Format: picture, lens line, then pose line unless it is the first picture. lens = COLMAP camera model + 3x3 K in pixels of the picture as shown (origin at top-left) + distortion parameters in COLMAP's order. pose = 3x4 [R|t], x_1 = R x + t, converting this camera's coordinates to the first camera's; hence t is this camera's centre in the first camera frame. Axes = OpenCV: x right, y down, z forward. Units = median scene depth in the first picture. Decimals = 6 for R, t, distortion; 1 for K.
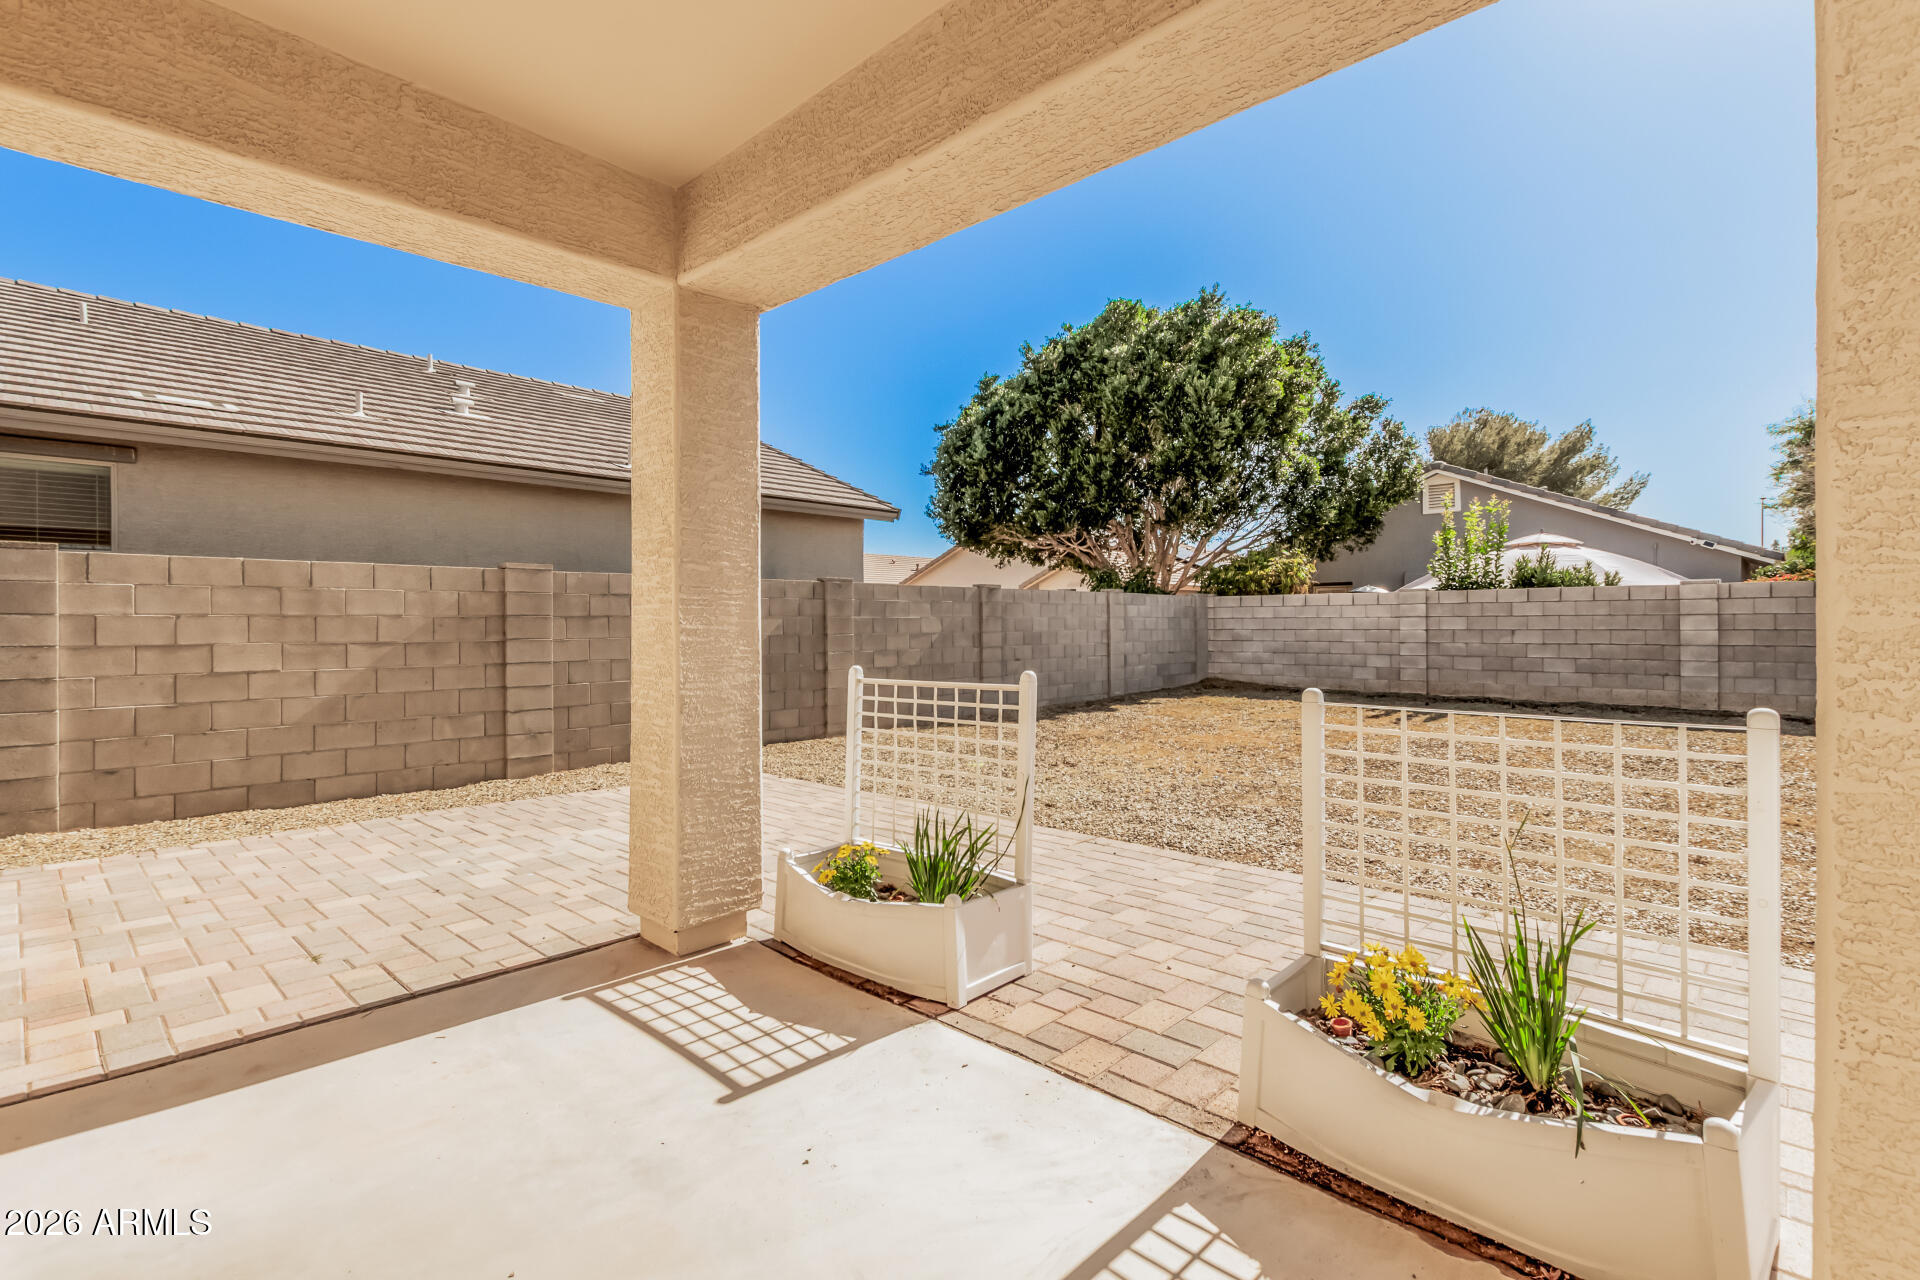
lens RADIAL K [[885.0, 0, 957.0], [0, 885.0, 630.8], [0, 0, 1]] dist [-0.006007, -0.000054]
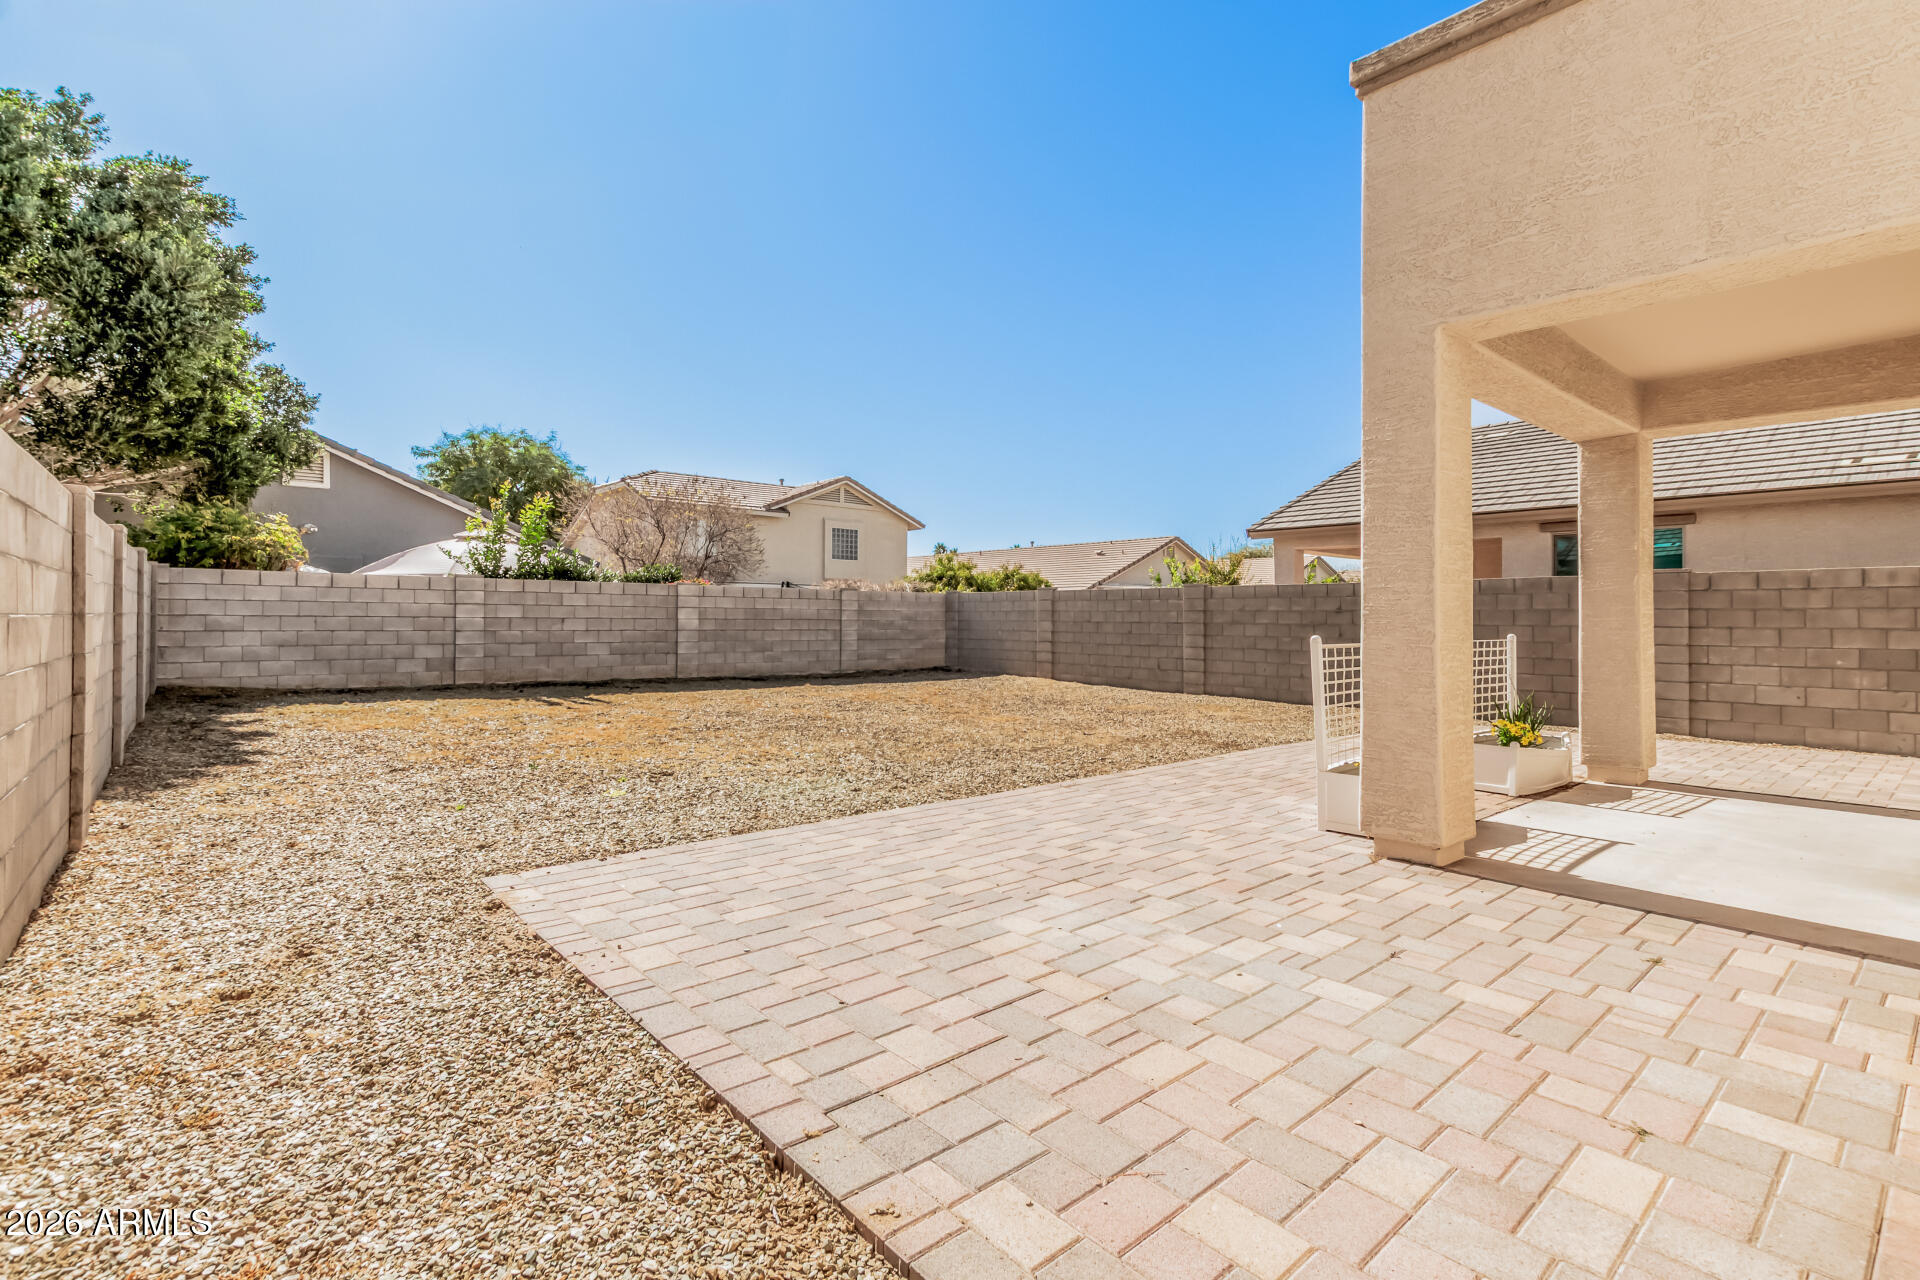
lens RADIAL K [[885.0, 0, 958.5], [0, 885.0, 628.2], [0, 0, 1]] dist [-0.006007, -0.000054]
pose [[0.119056, -0.004799, 0.992876, -0.397977], [0.000037, 0.999988, 0.004829, 0.006210], [-0.992888, -0.000538, 0.119055, 0.373400]]
